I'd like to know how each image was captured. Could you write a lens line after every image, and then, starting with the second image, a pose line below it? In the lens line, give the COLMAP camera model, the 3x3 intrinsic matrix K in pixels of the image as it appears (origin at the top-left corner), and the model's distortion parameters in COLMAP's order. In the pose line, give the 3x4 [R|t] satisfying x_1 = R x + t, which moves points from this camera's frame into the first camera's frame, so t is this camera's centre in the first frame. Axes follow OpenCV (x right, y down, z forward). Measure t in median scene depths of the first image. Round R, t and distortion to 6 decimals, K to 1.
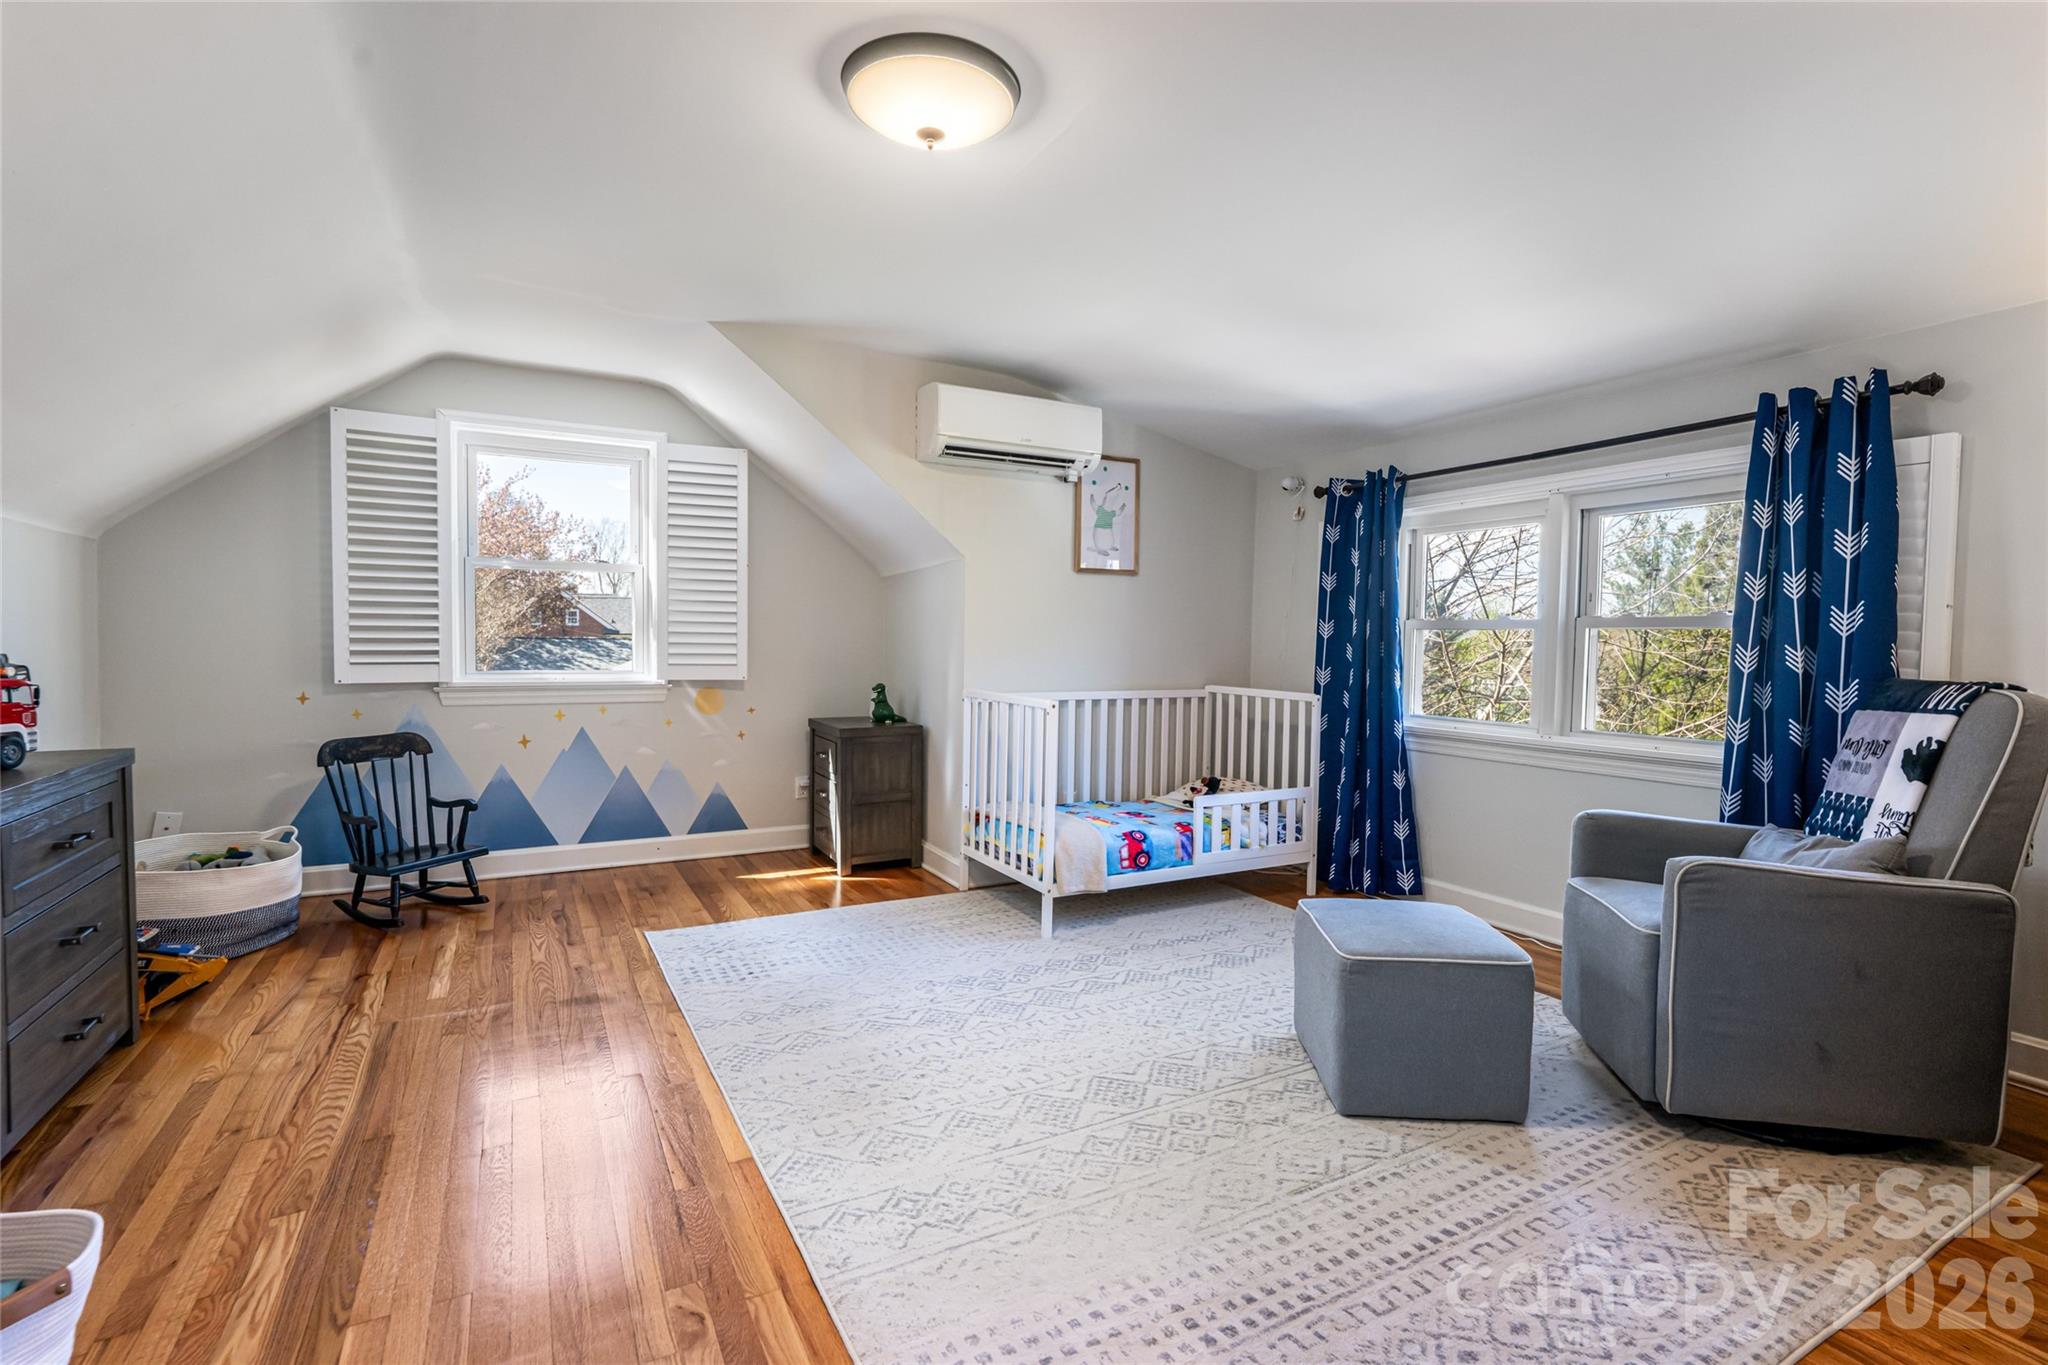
lens RADIAL K [[931.8, 0, 1026.3], [0, 931.8, 679.7], [0, 0, 1]] dist [0.000077, 0.000070]
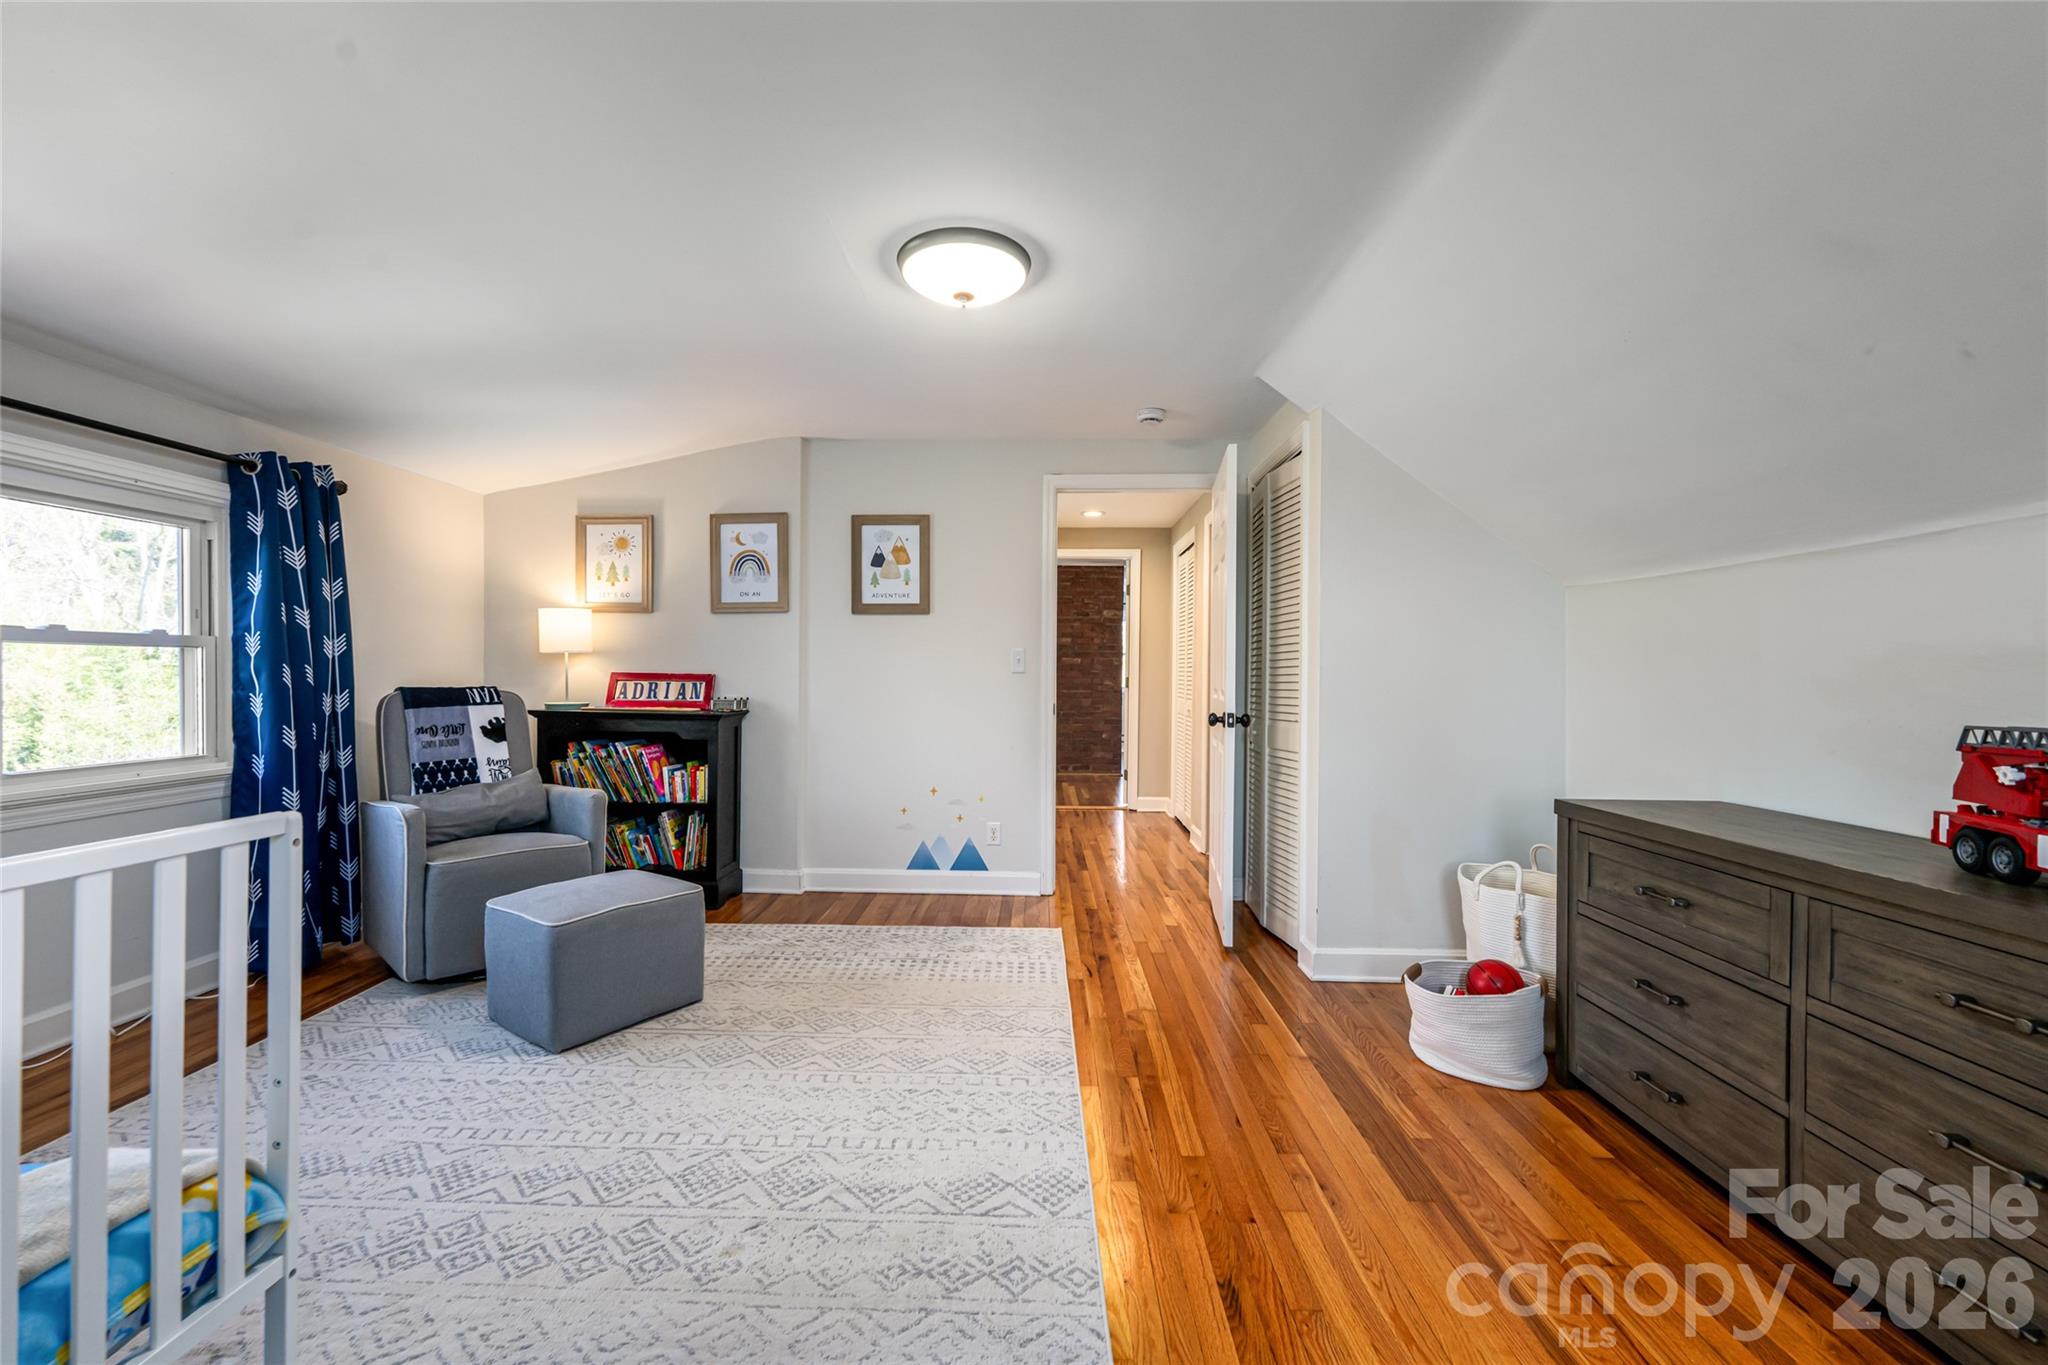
lens RADIAL K [[823.2, 0, 1022.3], [0, 823.2, 681.4], [0, 0, 1]] dist [-0.000108, -0.000005]
pose [[-0.864548, -0.025223, 0.501917, -0.647301], [0.000451, 0.998700, 0.050965, -0.080751], [-0.502550, 0.044288, -0.863413, 1.654830]]
